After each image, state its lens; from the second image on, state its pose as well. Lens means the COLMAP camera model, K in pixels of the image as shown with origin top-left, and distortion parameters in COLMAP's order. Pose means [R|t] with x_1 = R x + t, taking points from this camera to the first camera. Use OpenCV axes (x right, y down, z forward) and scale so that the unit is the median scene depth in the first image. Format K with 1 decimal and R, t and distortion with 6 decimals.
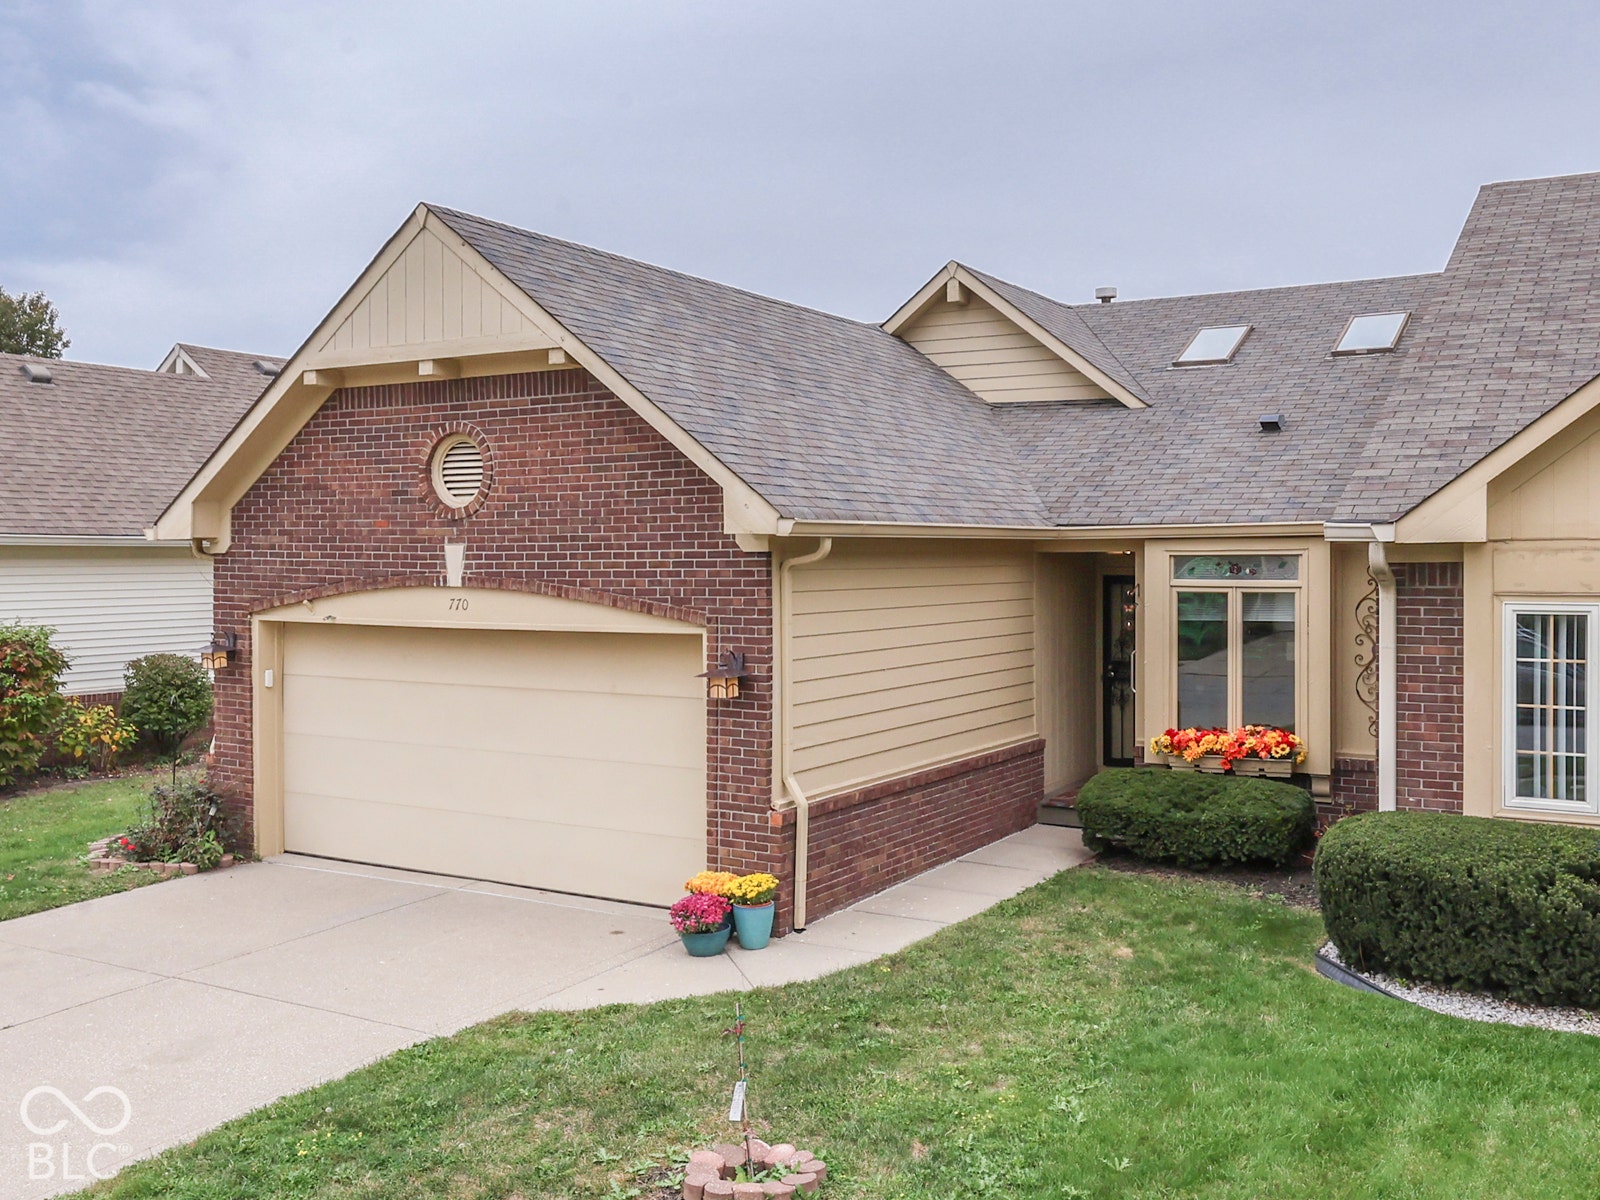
lens RADIAL K [[1445.0, 0, 823.6], [0, 1445.0, 582.9], [0, 0, 1]] dist [-0.003107, 0.002676]
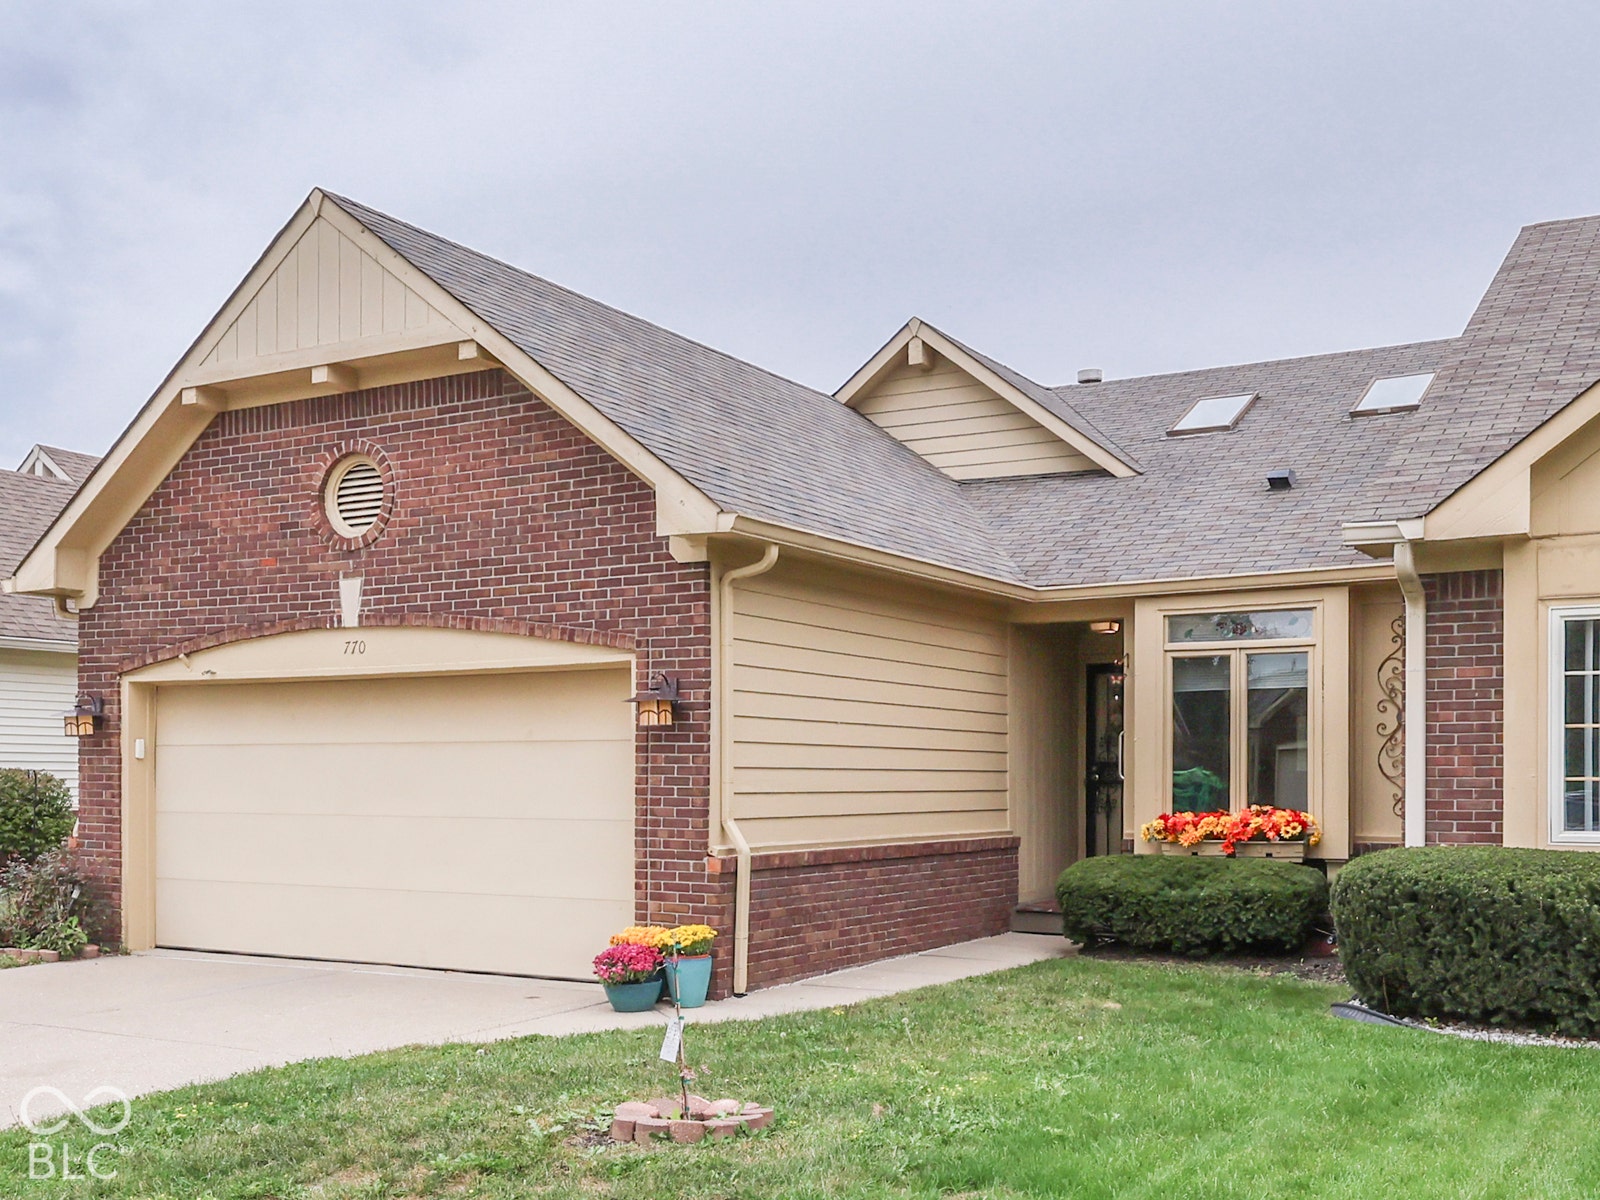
lens RADIAL K [[1649.3, 0, 732.2], [0, 1649.3, 788.4], [0, 0, 1]] dist [0.000030, -0.007052]
pose [[0.999815, 0.004289, -0.018745, -0.002740], [-0.004456, 0.999951, -0.008846, 0.109371], [0.018706, 0.008928, 0.999785, -0.002489]]
